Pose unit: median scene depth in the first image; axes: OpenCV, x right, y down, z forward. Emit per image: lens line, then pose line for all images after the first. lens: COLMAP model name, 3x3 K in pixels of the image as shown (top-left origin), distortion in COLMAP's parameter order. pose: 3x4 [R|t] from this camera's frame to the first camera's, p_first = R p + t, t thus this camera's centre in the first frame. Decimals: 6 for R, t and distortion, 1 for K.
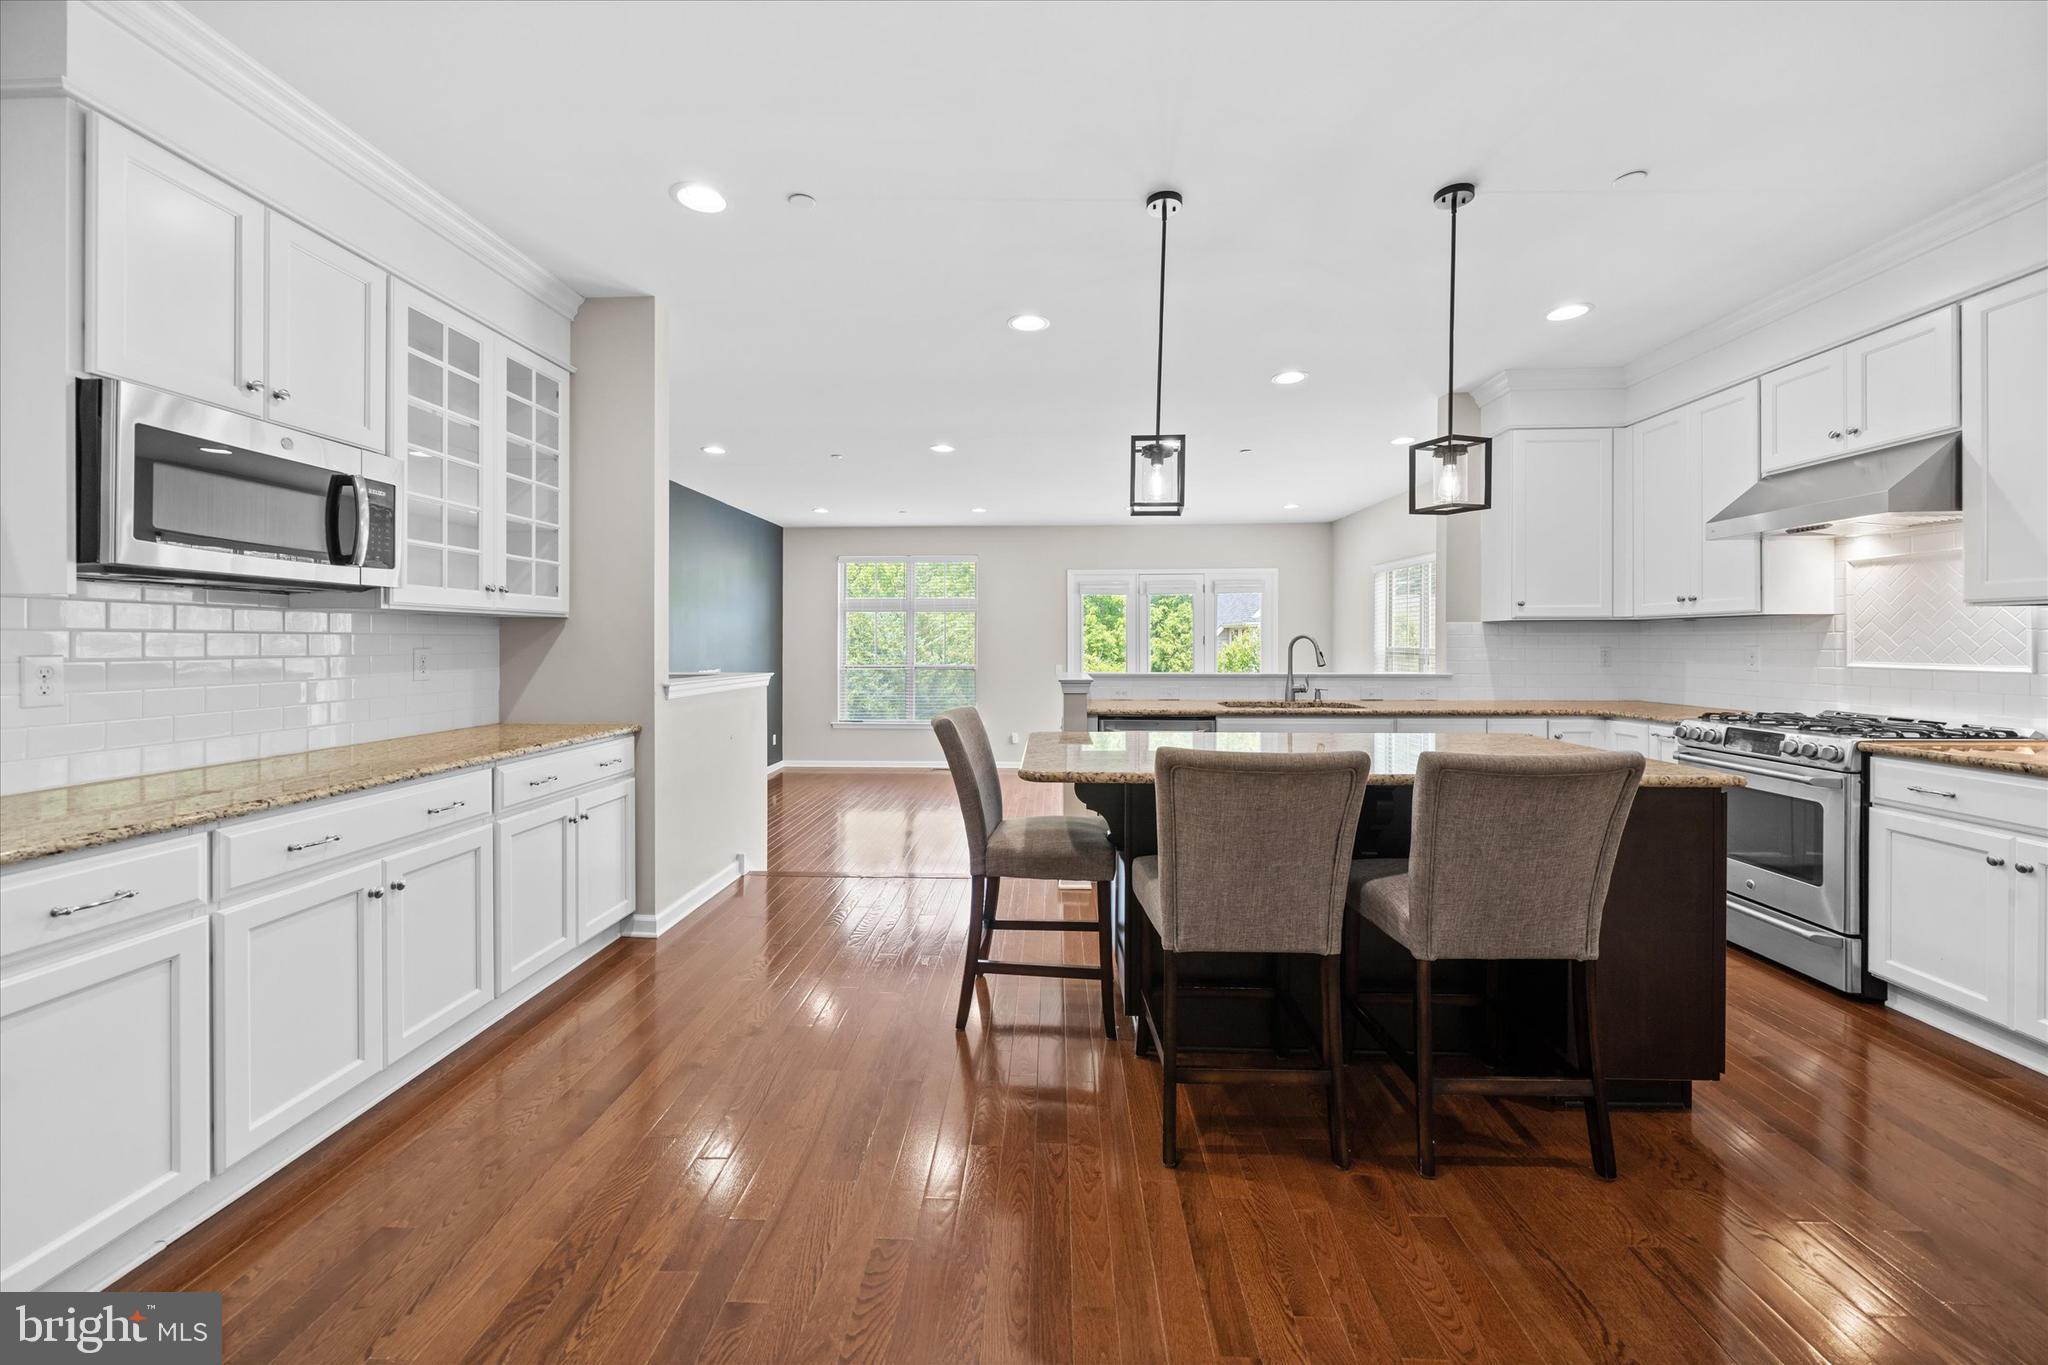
lens RADIAL K [[774.6, 0, 1019.4], [0, 774.6, 642.9], [0, 0, 1]] dist [-0.004034, -0.000091]
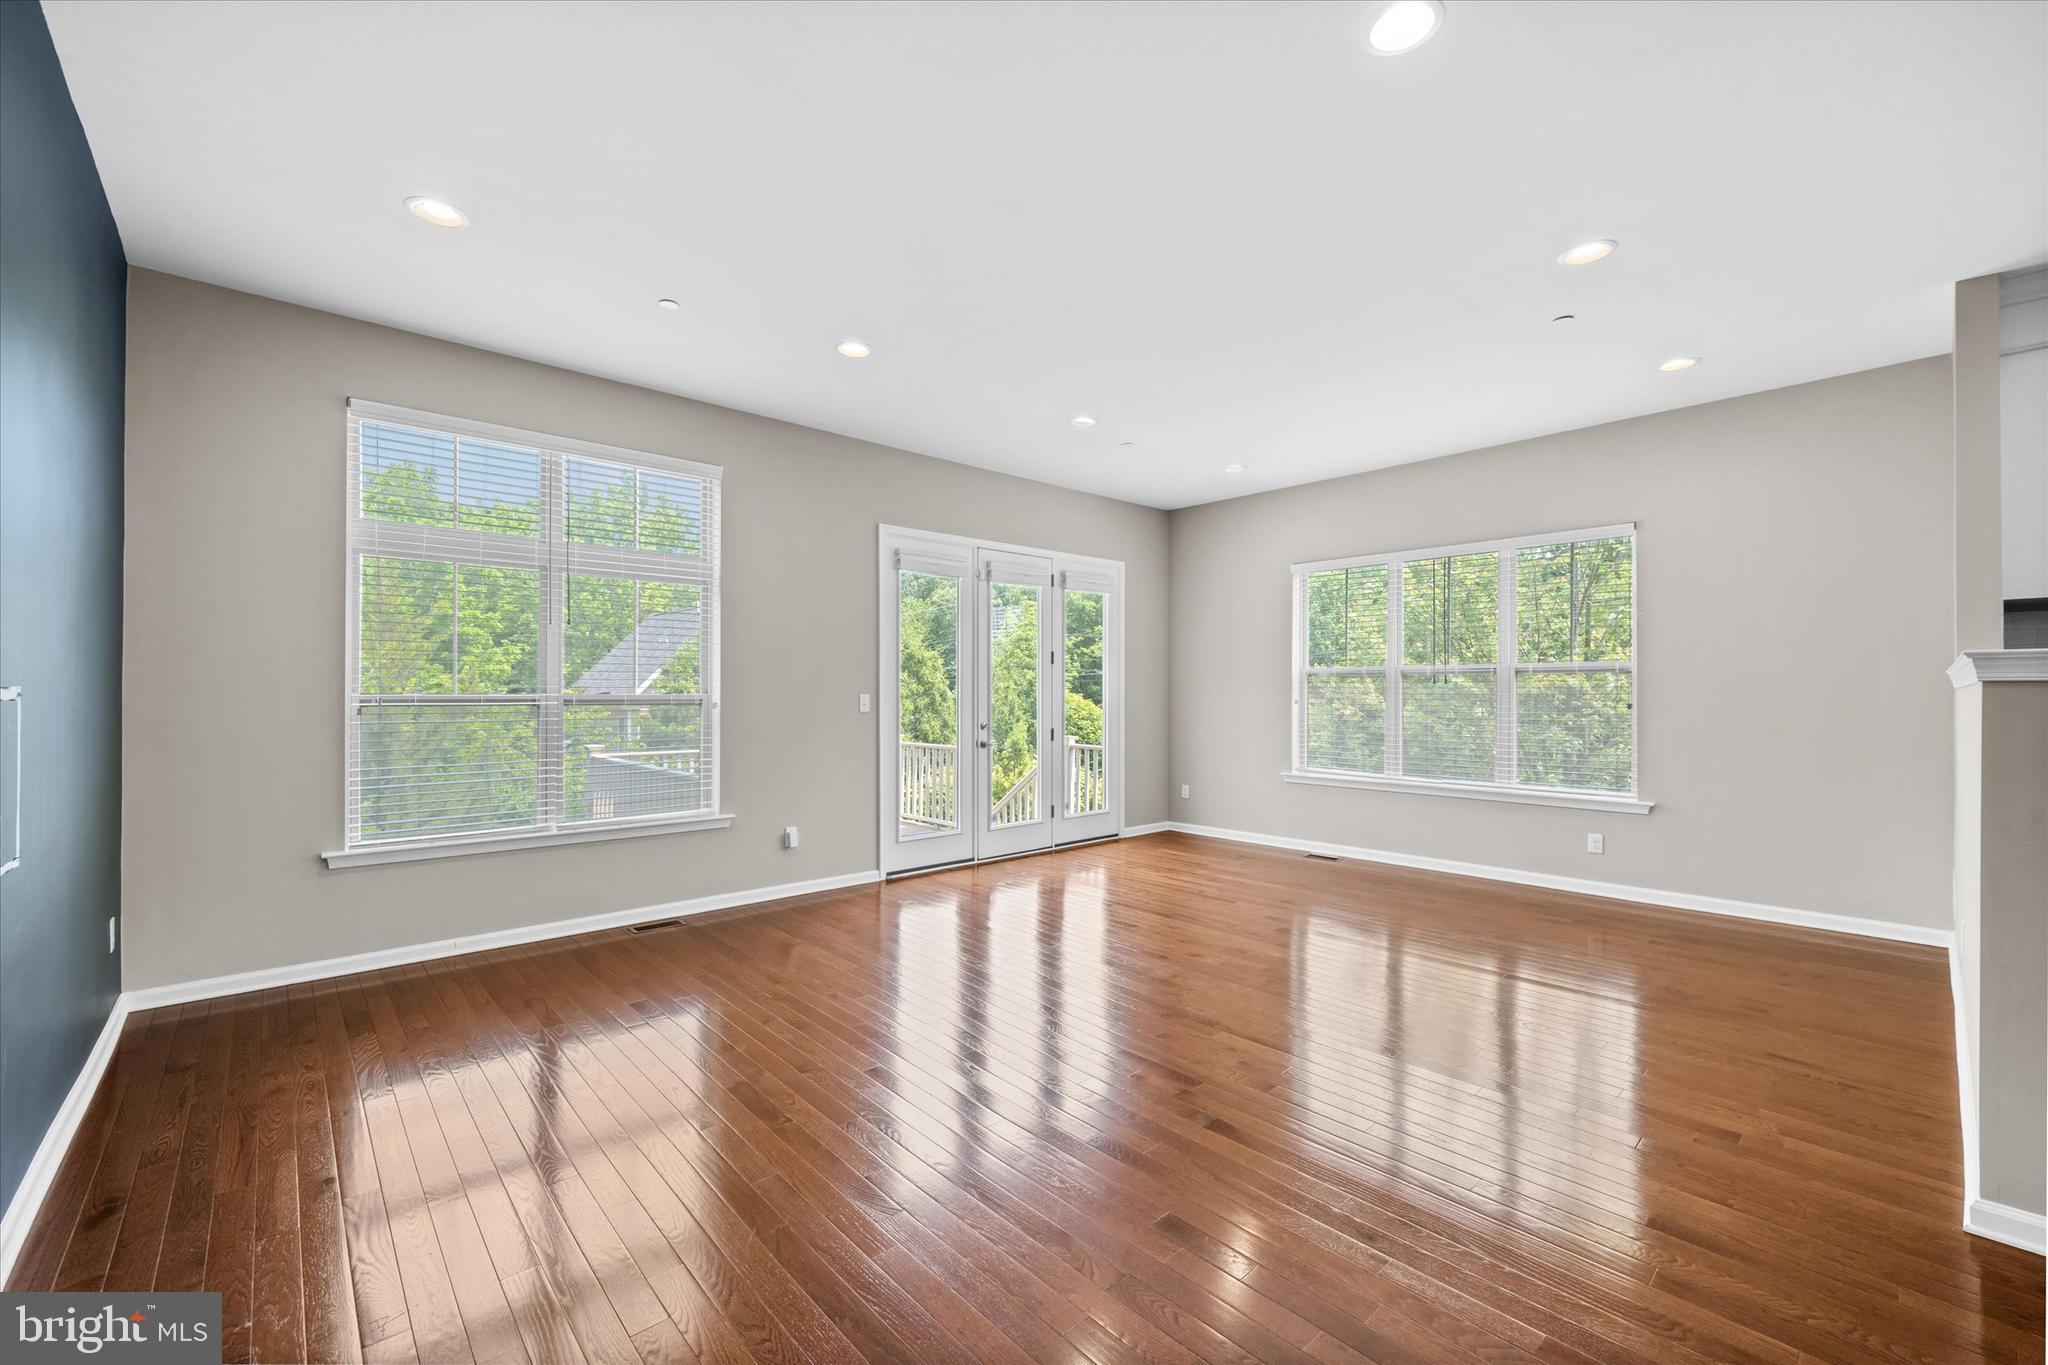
lens RADIAL K [[837.9, 0, 1024.0], [0, 837.9, 682.5], [0, 0, 1]] dist [0.000041, -0.000104]
pose [[0.705969, 0.014273, 0.708099, -0.879532], [-0.003066, 0.999849, -0.017097, 0.091382], [-0.708236, 0.009899, 0.705906, 1.539698]]
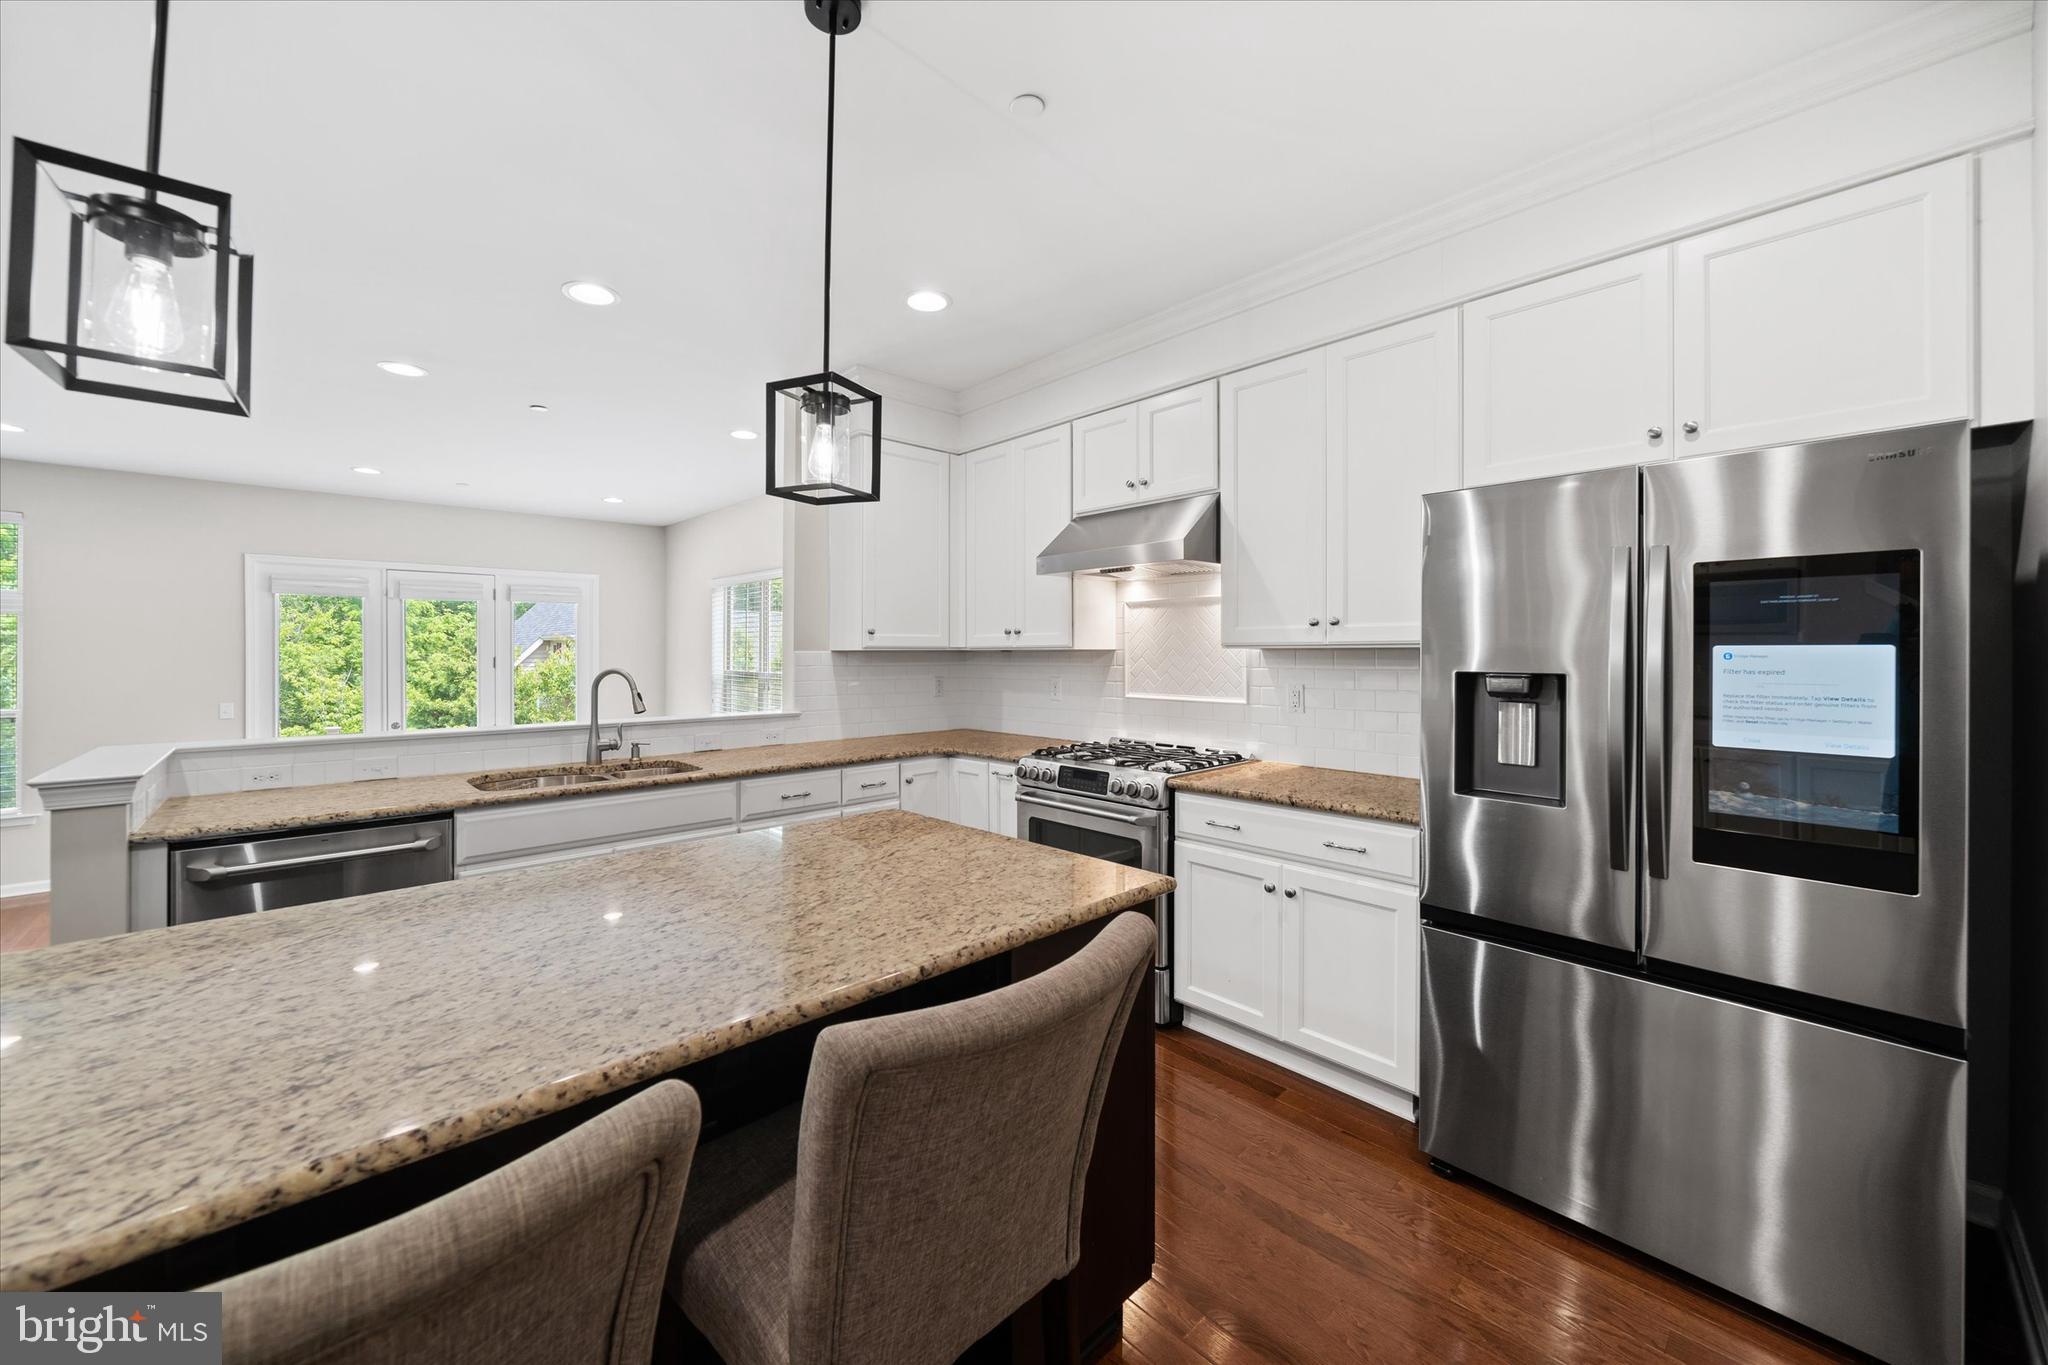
lens RADIAL K [[768.0, 0, 997.0], [0, 768.0, 652.8], [0, 0, 1]] dist [-0.006225, -0.000165]
pose [[0.706955, 0.001762, 0.707256, 0.165511], [0.000725, 0.999995, -0.003217, -0.030830], [-0.707258, 0.002787, 0.706950, 0.359384]]
